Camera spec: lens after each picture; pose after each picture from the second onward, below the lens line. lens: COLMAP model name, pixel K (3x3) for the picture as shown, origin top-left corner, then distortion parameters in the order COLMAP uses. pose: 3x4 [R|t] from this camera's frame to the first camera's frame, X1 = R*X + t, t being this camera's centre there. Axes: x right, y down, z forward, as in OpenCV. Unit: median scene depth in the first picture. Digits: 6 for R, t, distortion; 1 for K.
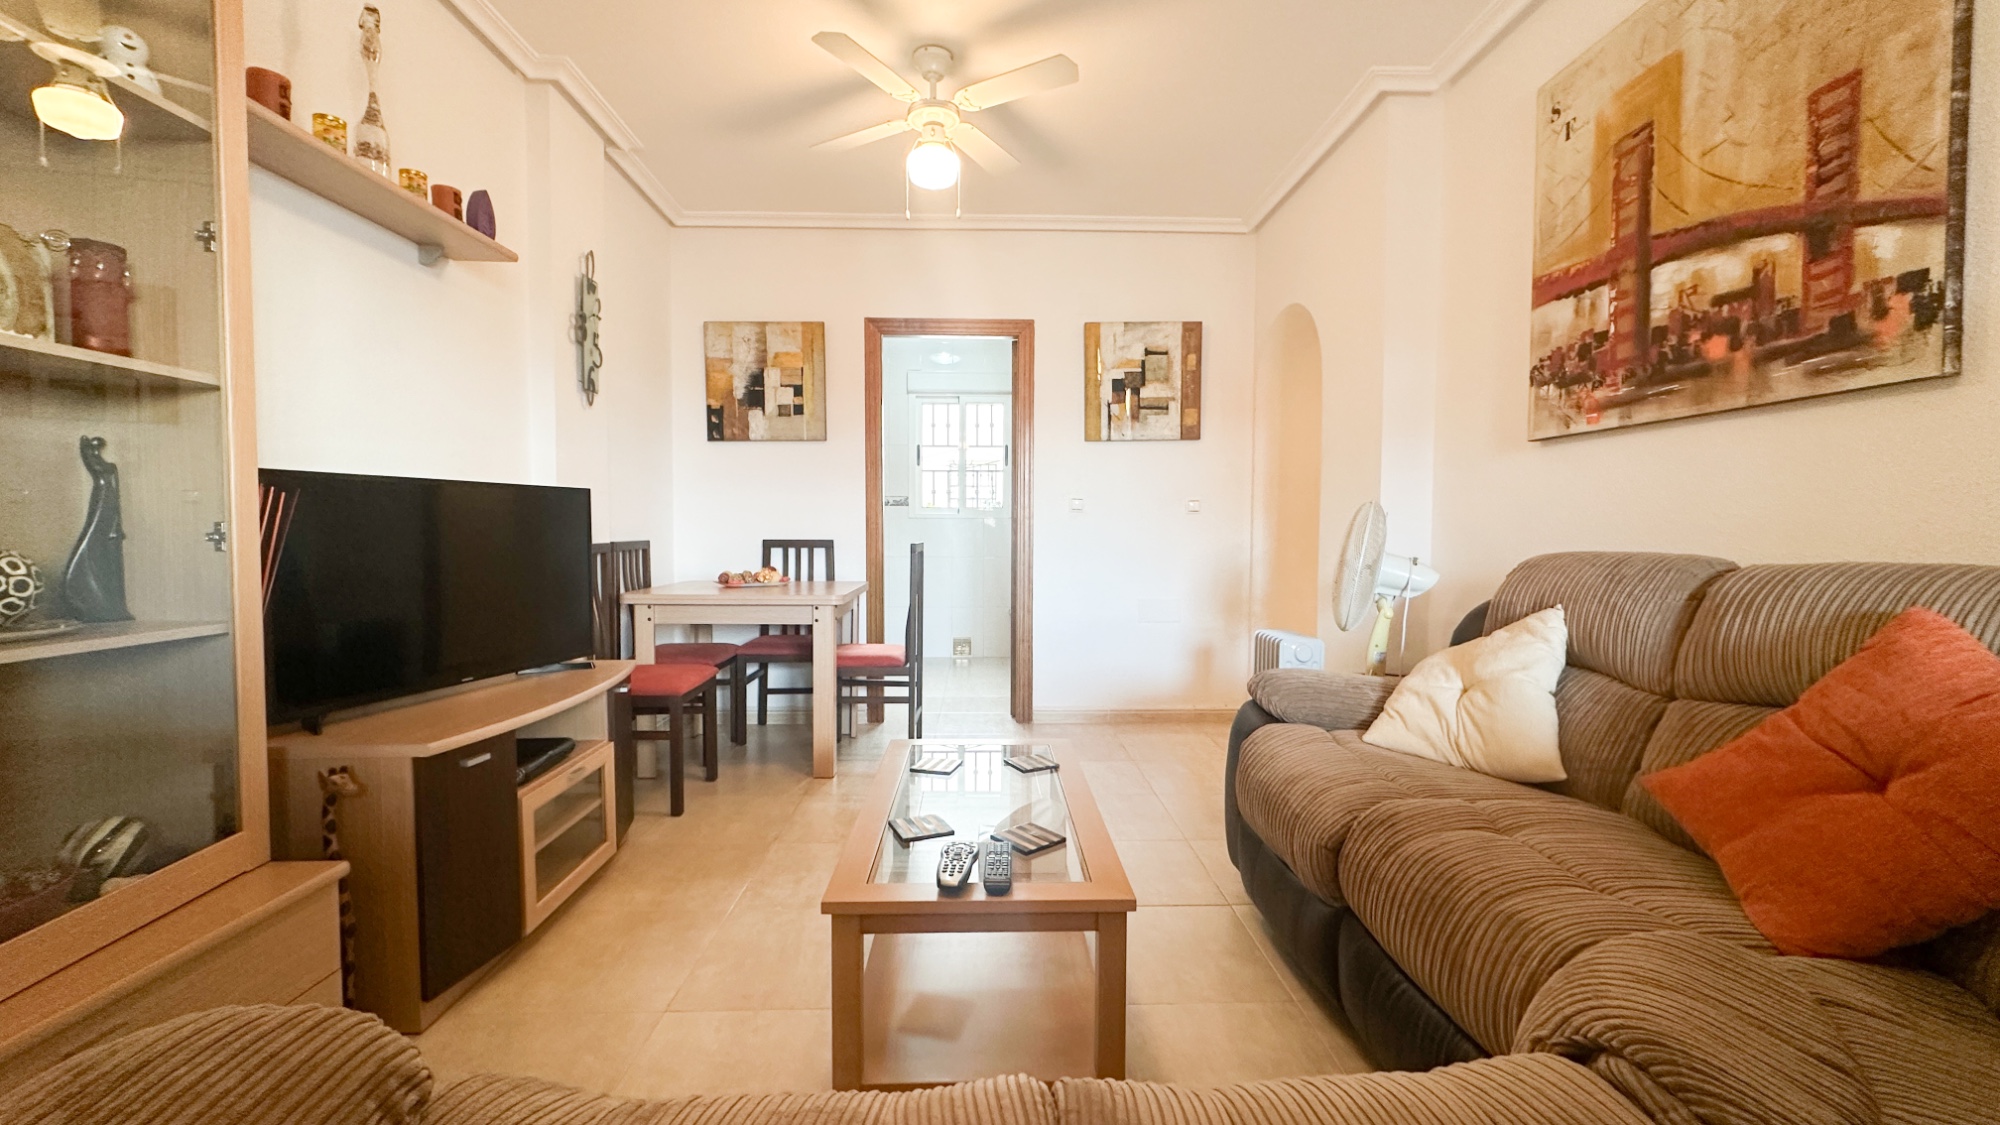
lens RADIAL K [[791.5, 0, 1003.2], [0, 791.5, 557.2], [0, 0, 1]] dist [0.000320, 0.000093]
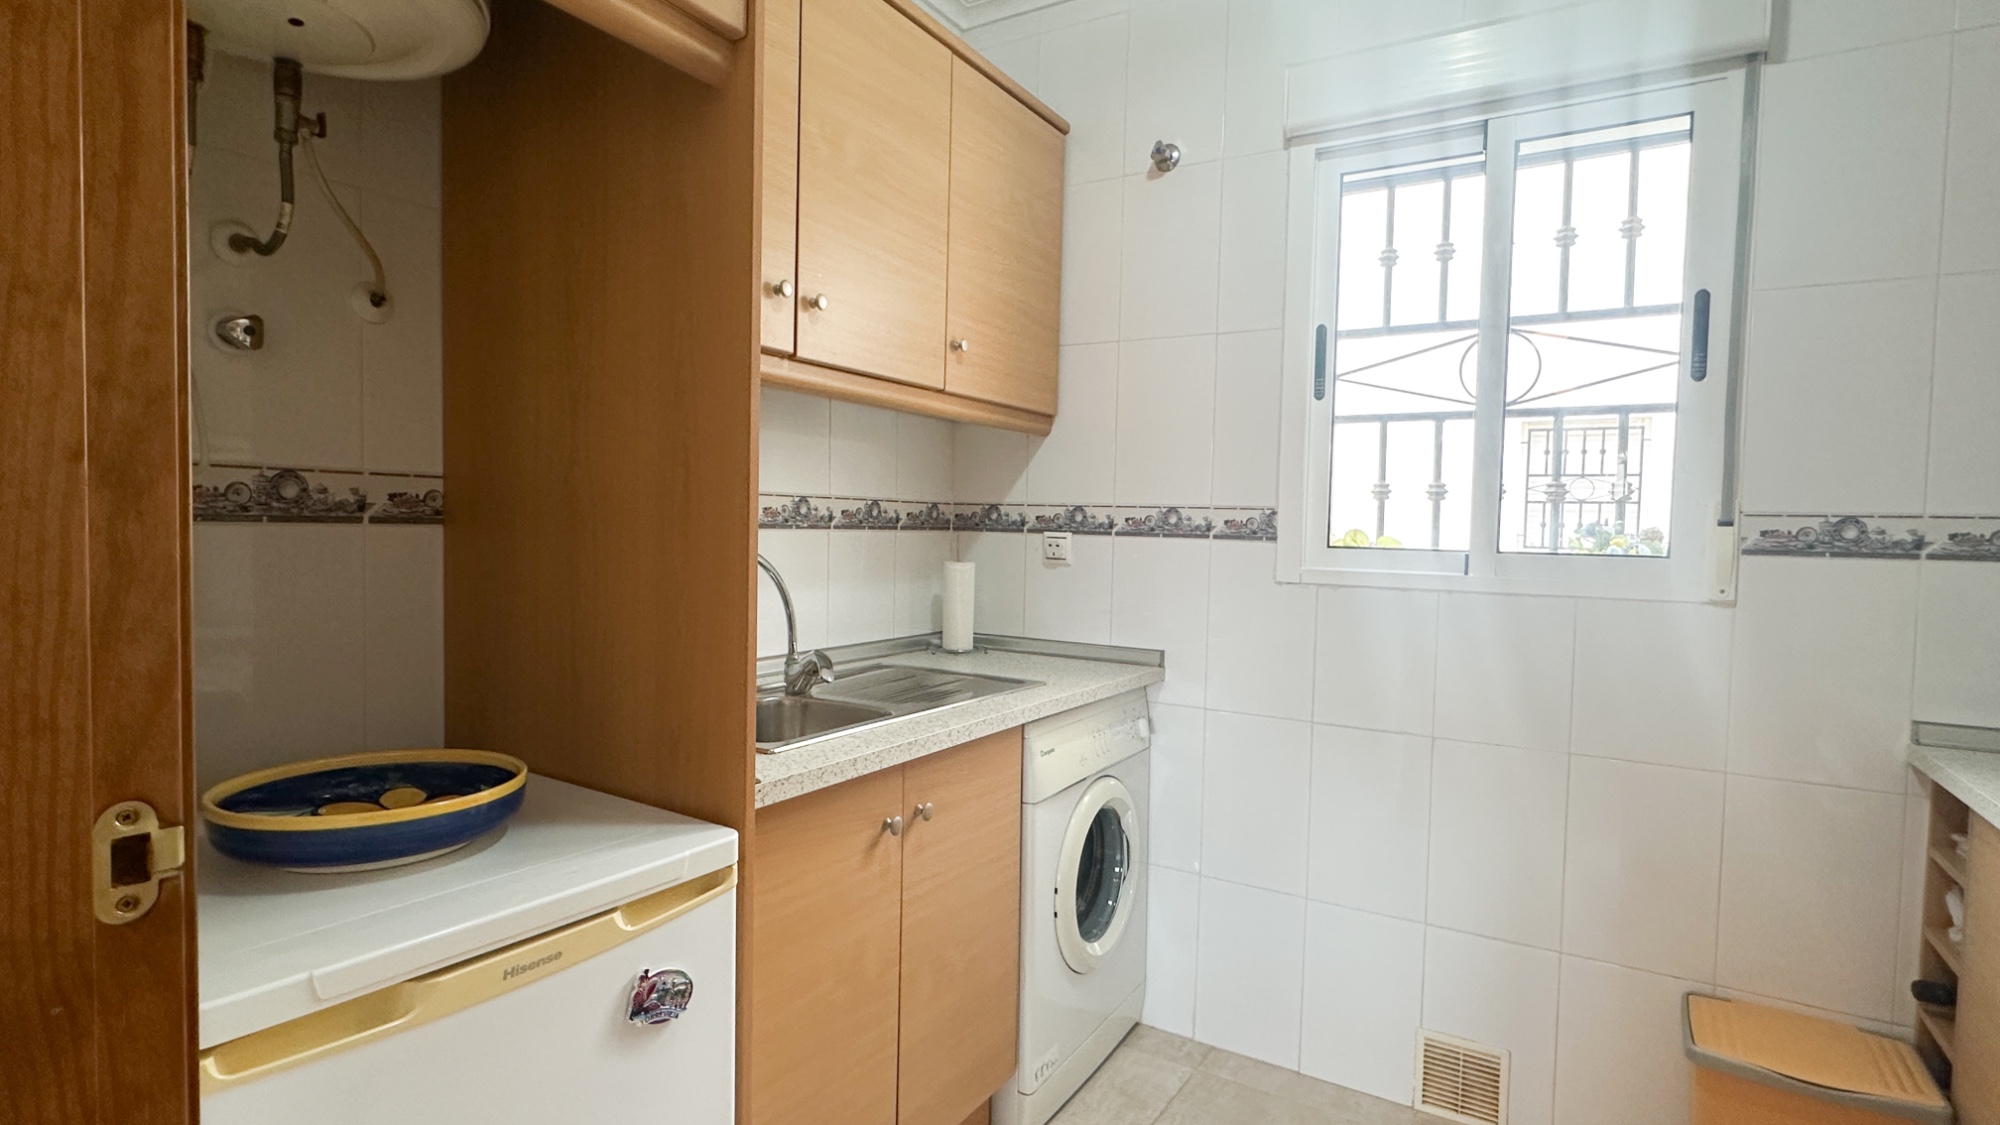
lens RADIAL K [[989.1, 0, 1000.1], [0, 989.1, 565.8], [0, 0, 1]] dist [-0.001613, -0.000205]
pose [[0.836031, 0.039250, -0.547277, -0.013589], [-0.042852, 0.999062, 0.006191, -0.106937], [0.547007, 0.018276, 0.836929, 1.280037]]
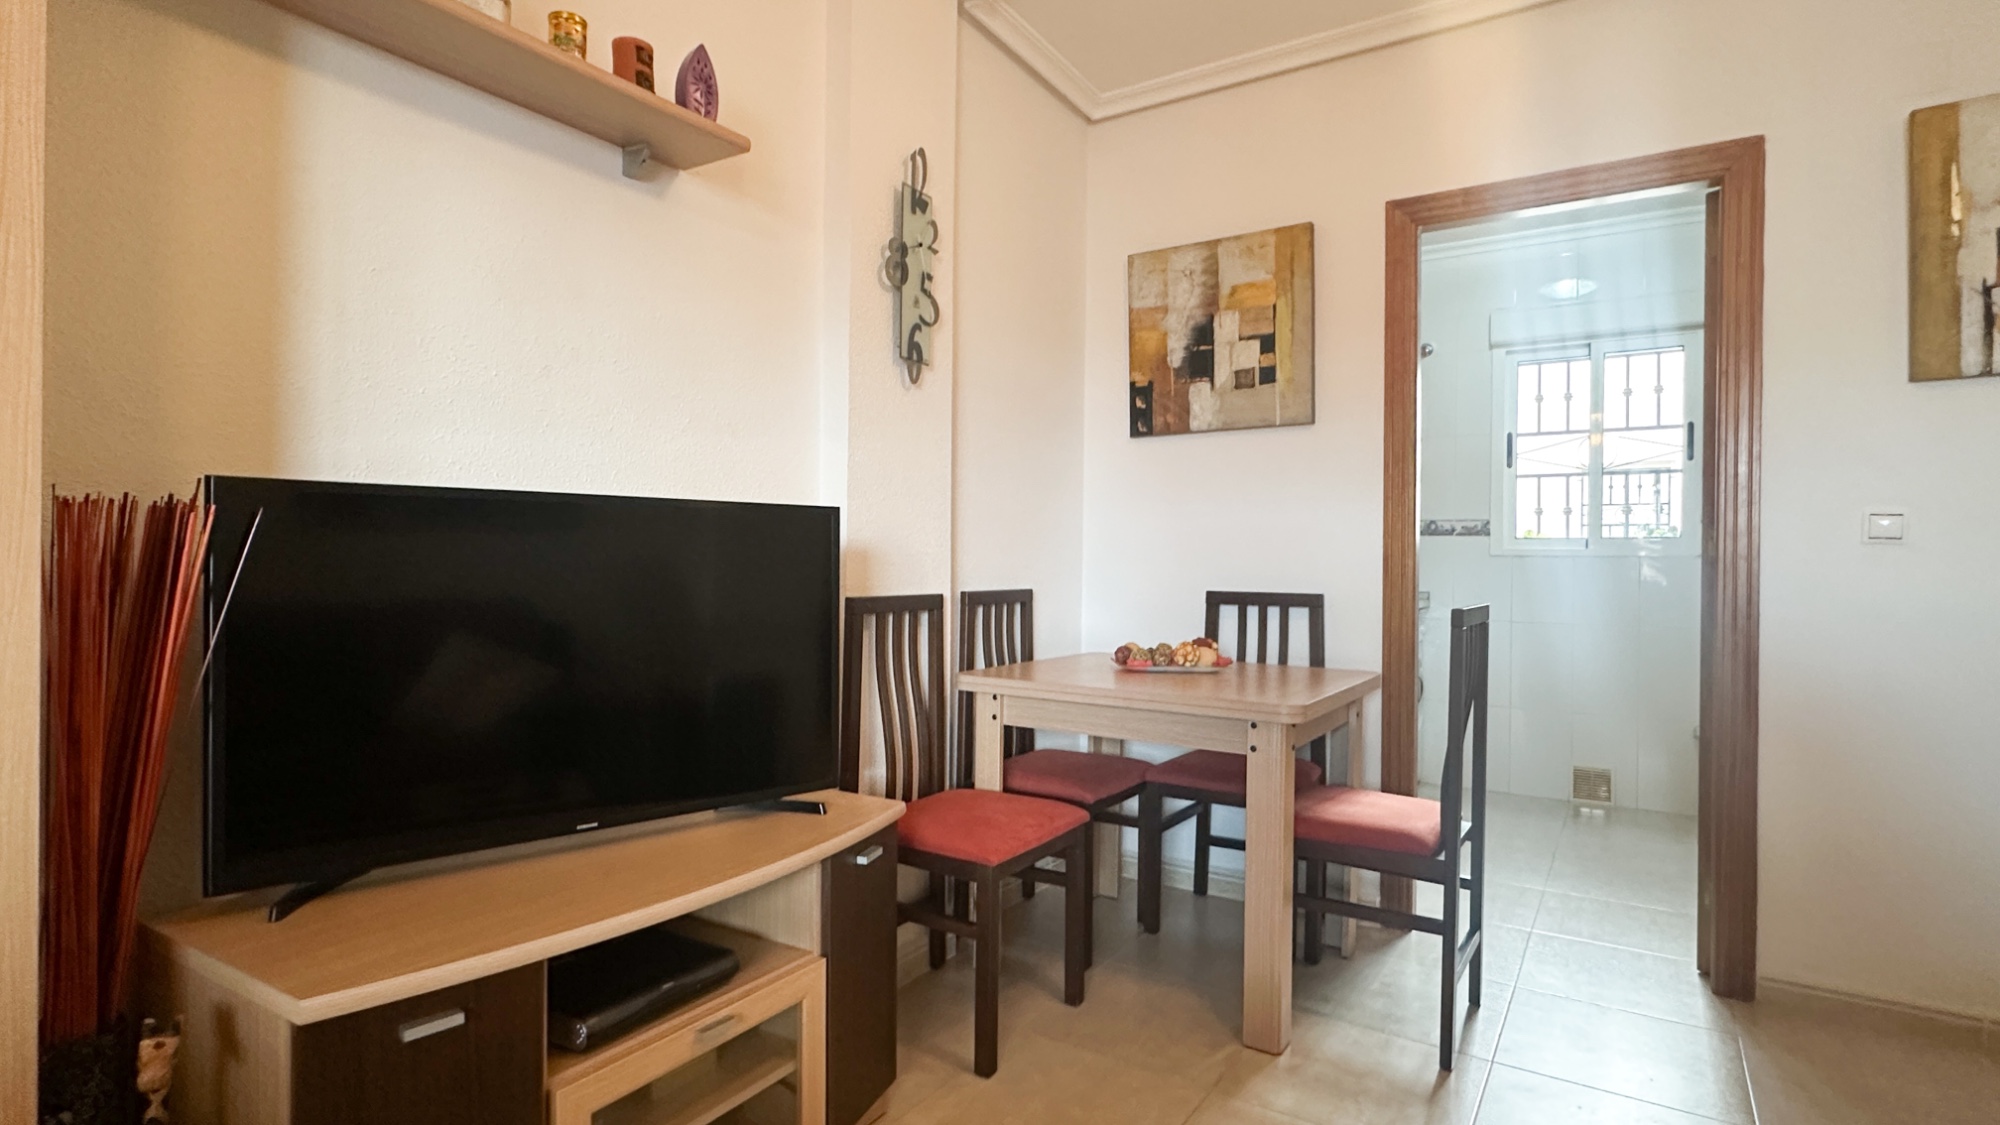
lens RADIAL K [[989.1, 0, 1000.4], [0, 989.1, 561.3], [0, 0, 1]] dist [-0.001613, -0.000205]
pose [[0.822180, 0.005971, -0.569197, 0.001840], [-0.030464, 0.998973, -0.033525, -0.018983], [0.568412, 0.044903, 0.821517, 0.358621]]
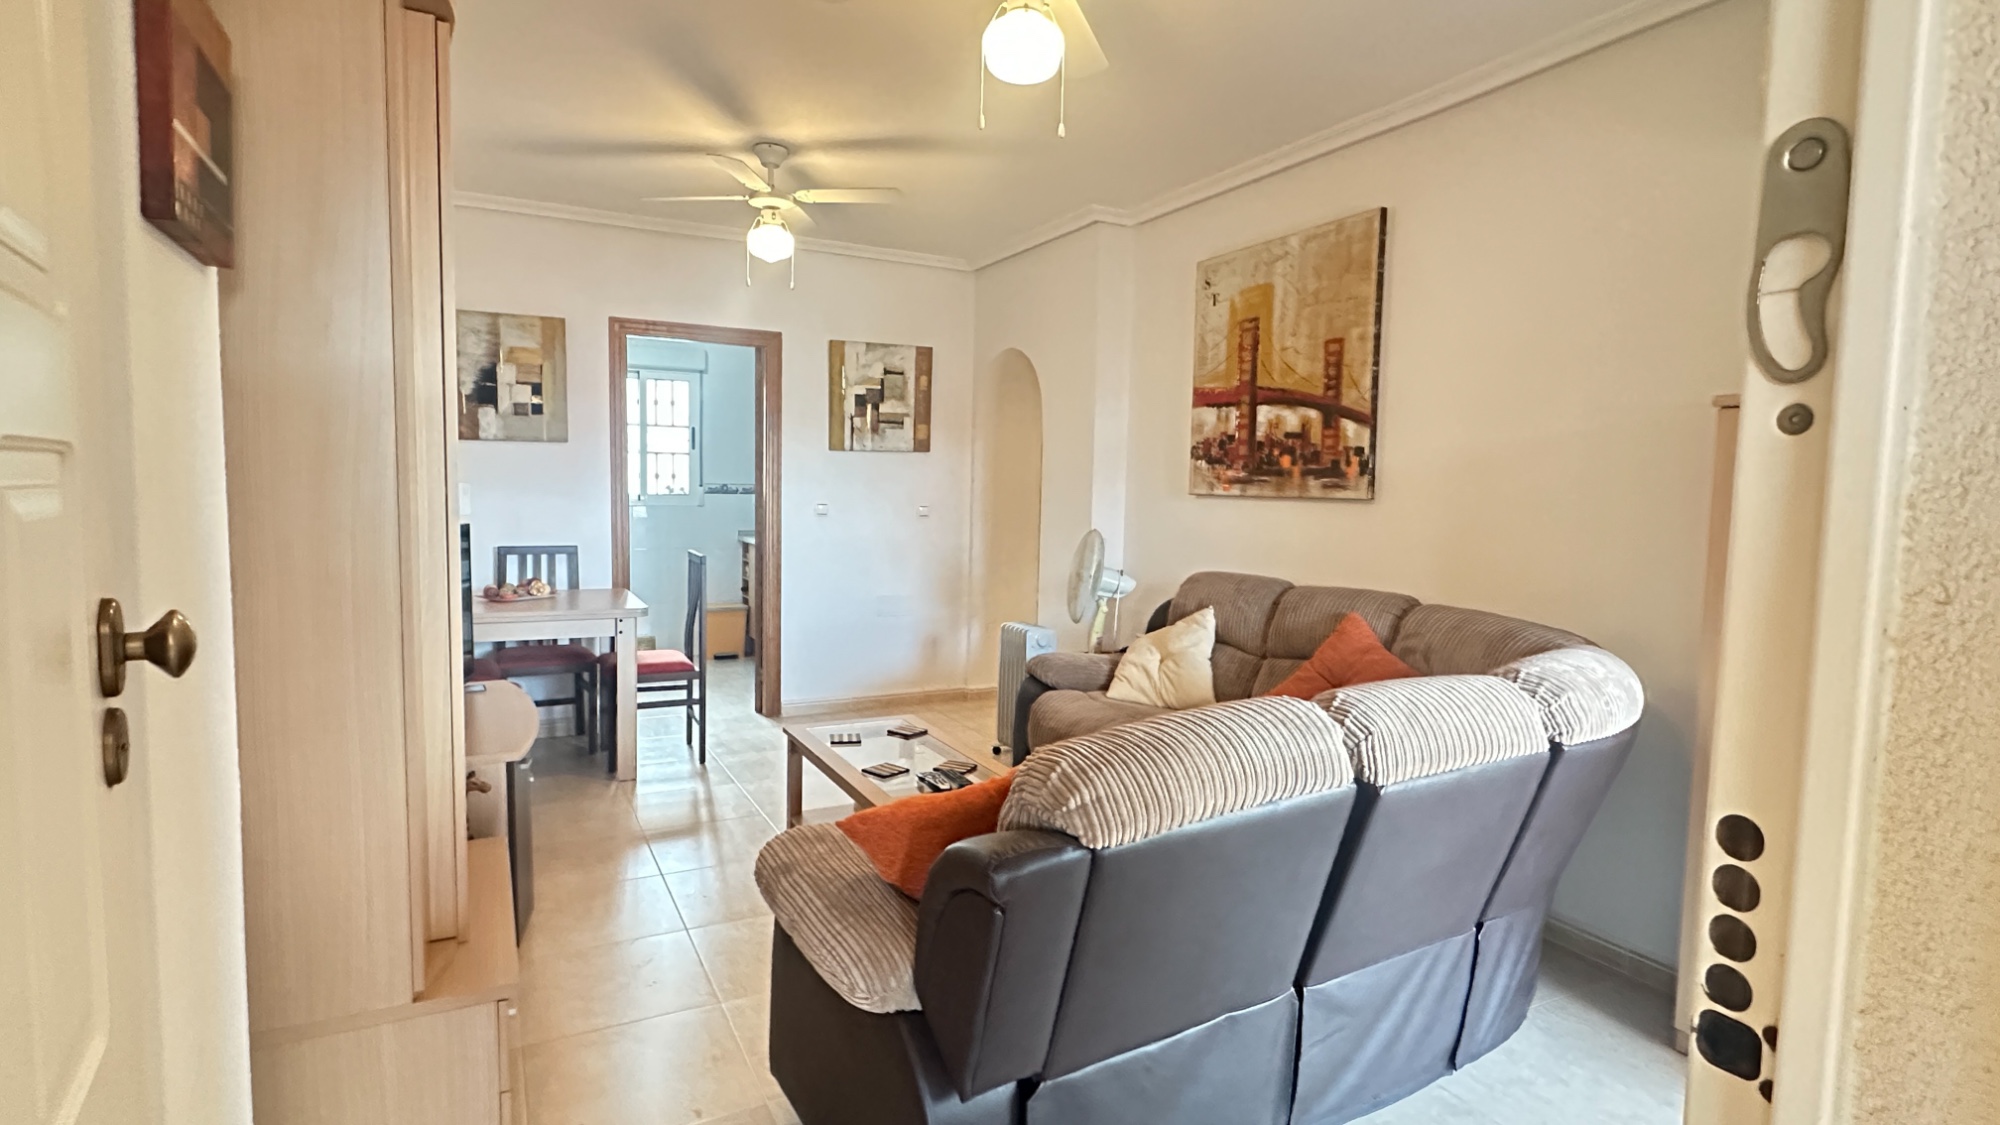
lens RADIAL K [[989.1, 0, 998.4], [0, 989.1, 557.8], [0, 0, 1]] dist [-0.001613, -0.000205]
pose [[0.899342, -0.017408, 0.436899, -0.364430], [-0.001410, 0.999086, 0.042712, -0.077269], [-0.437243, -0.039029, 0.898496, -0.402219]]
